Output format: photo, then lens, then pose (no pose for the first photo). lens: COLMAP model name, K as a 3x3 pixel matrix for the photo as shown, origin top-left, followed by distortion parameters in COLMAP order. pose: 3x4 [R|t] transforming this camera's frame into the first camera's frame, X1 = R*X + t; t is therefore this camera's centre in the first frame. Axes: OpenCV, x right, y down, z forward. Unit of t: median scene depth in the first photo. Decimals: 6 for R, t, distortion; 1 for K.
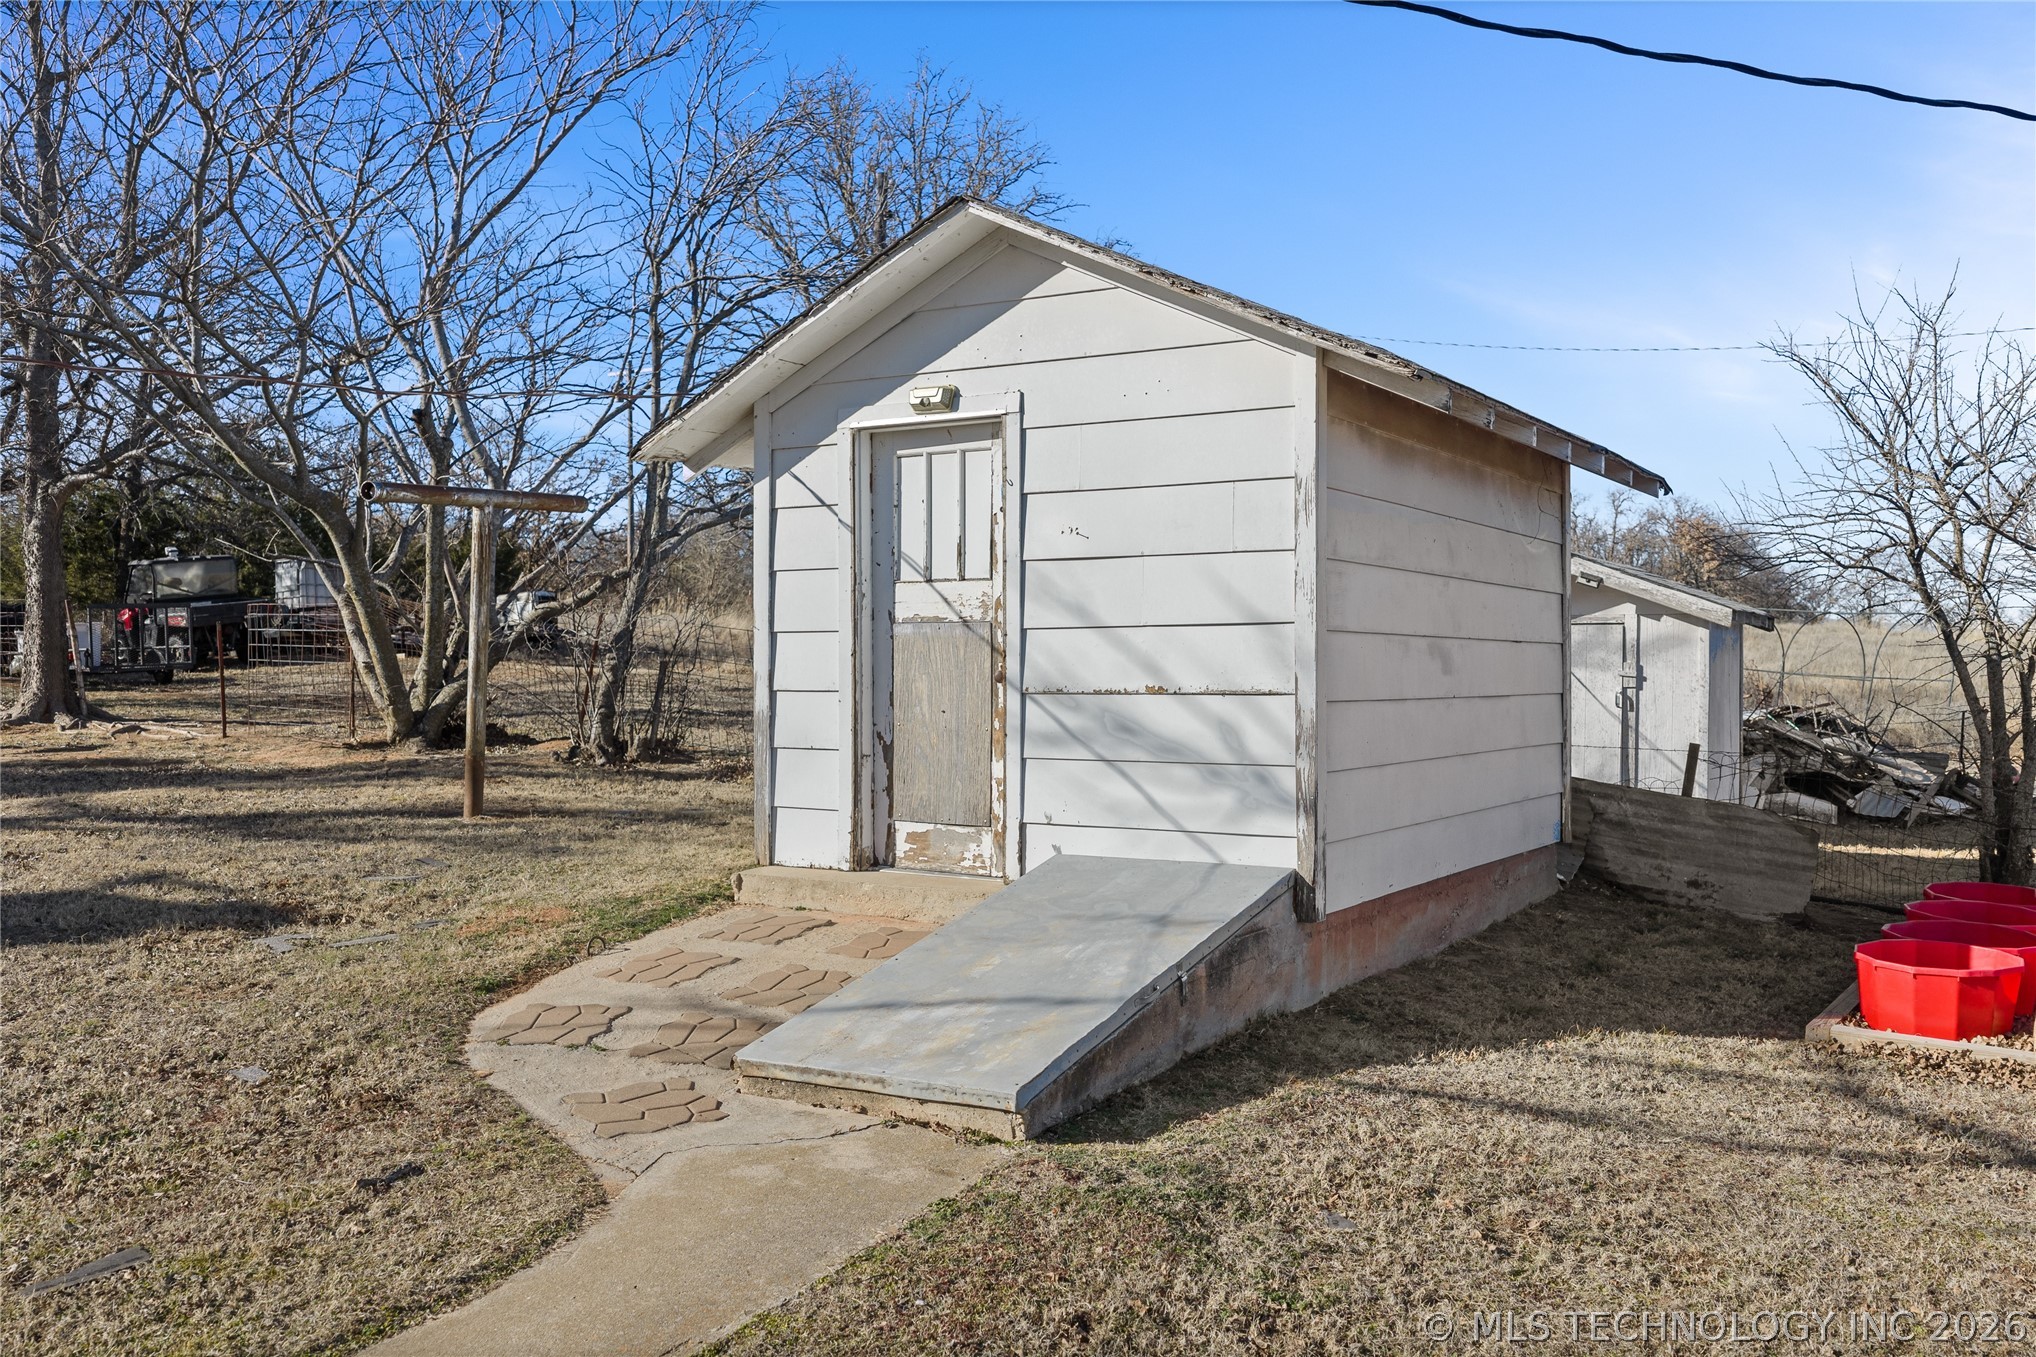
lens RADIAL K [[1714.4, 0, 1016.6], [0, 1714.4, 679.7], [0, 0, 1]] dist [-0.005542, -0.012538]
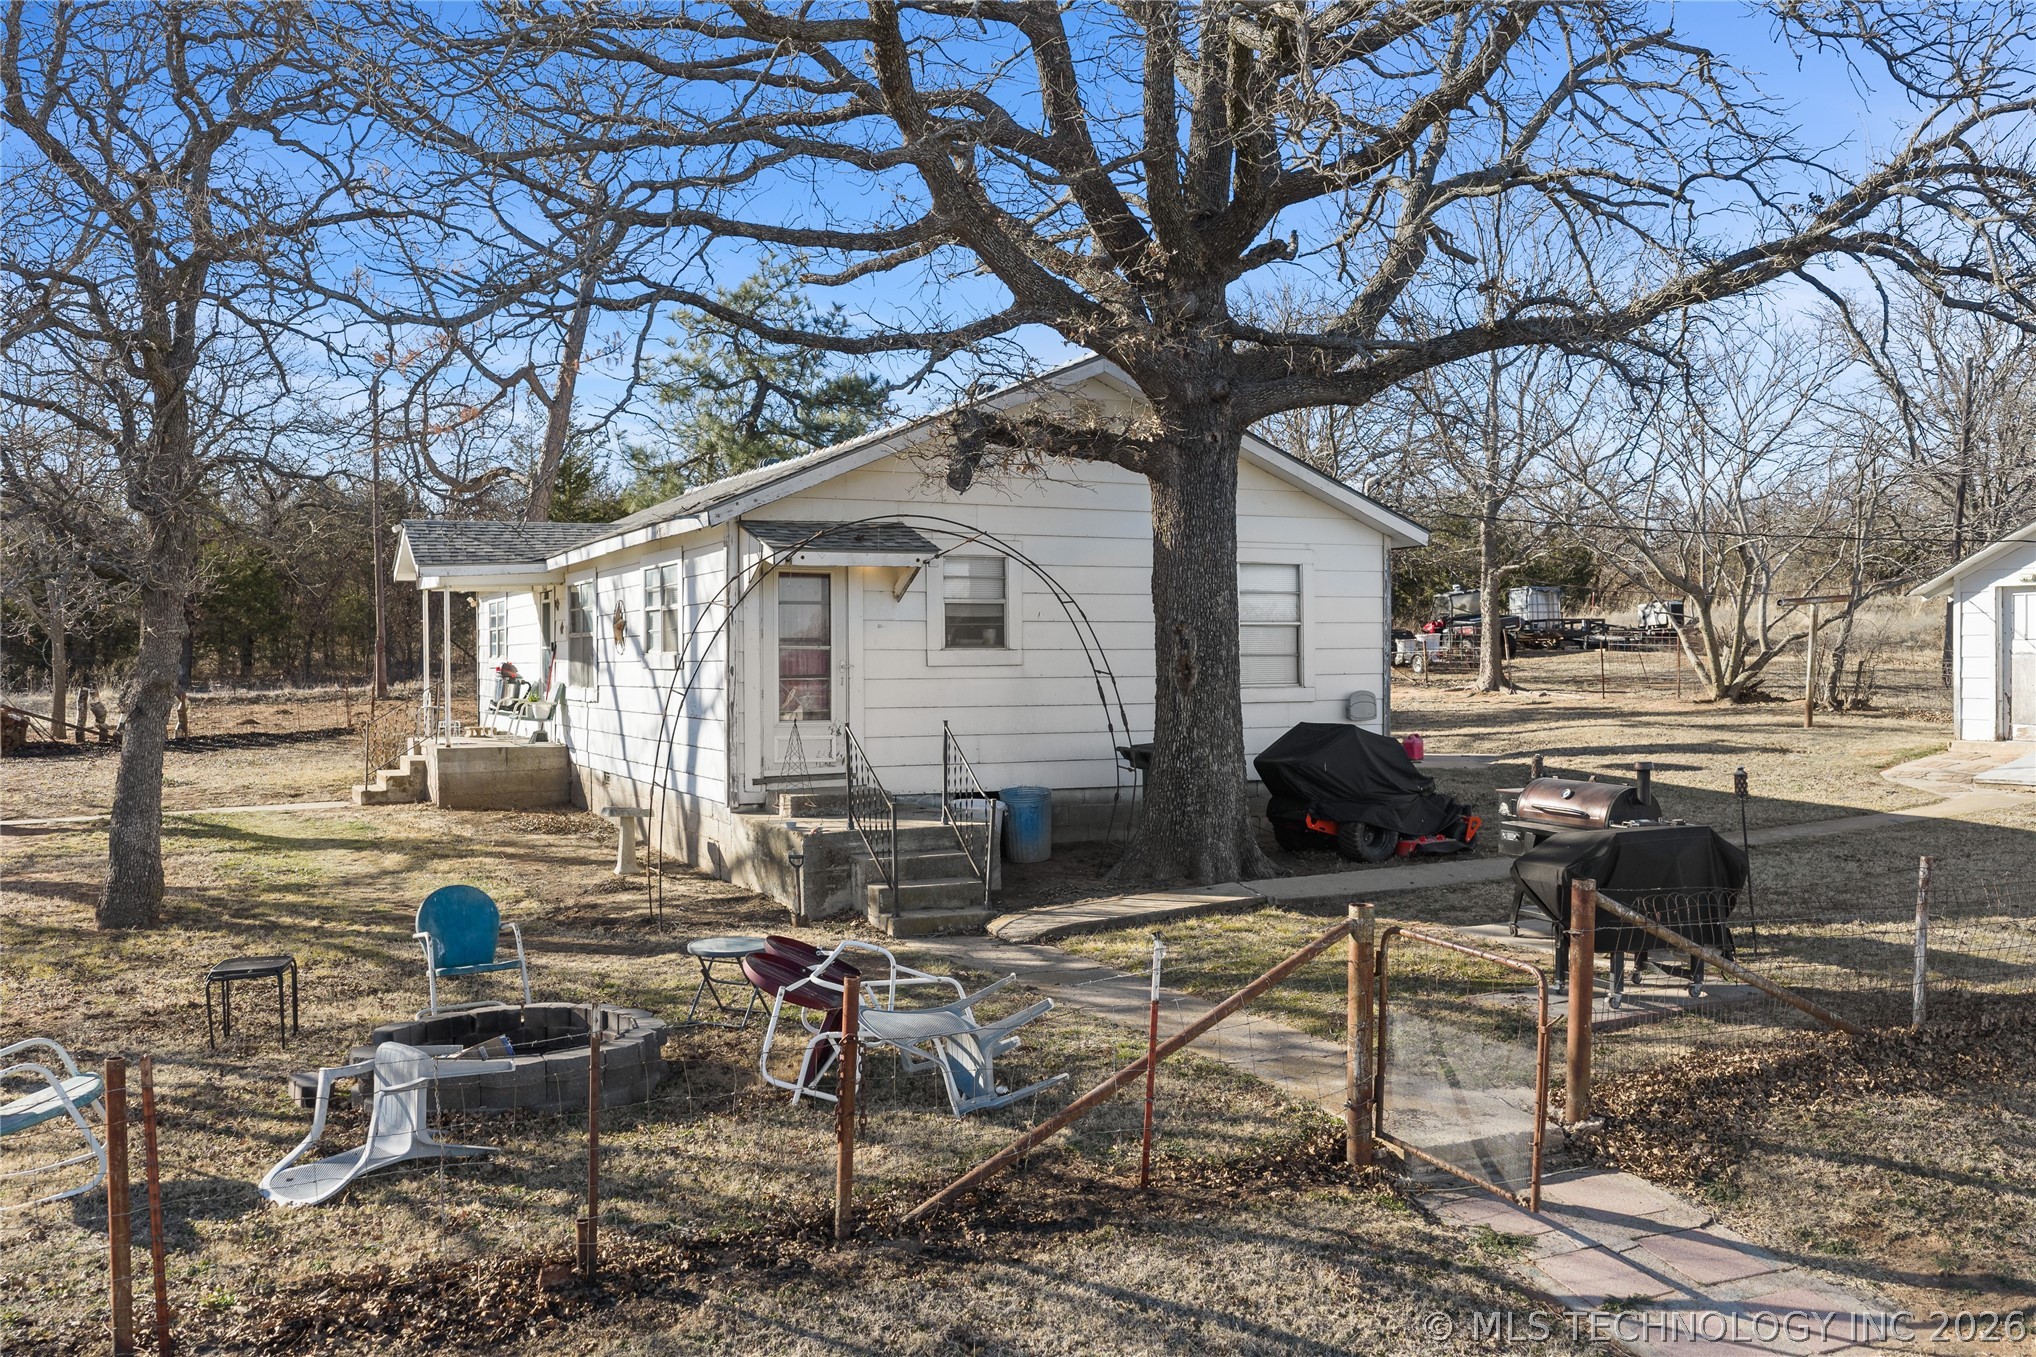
lens RADIAL K [[1714.4, 0, 1015.4], [0, 1714.4, 686.8], [0, 0, 1]] dist [-0.005542, -0.012538]
pose [[0.850650, 0.002686, -0.525725, 0.004632], [0.006751, 0.999849, 0.016032, -0.013729], [0.525688, -0.017187, 0.850504, -0.873156]]
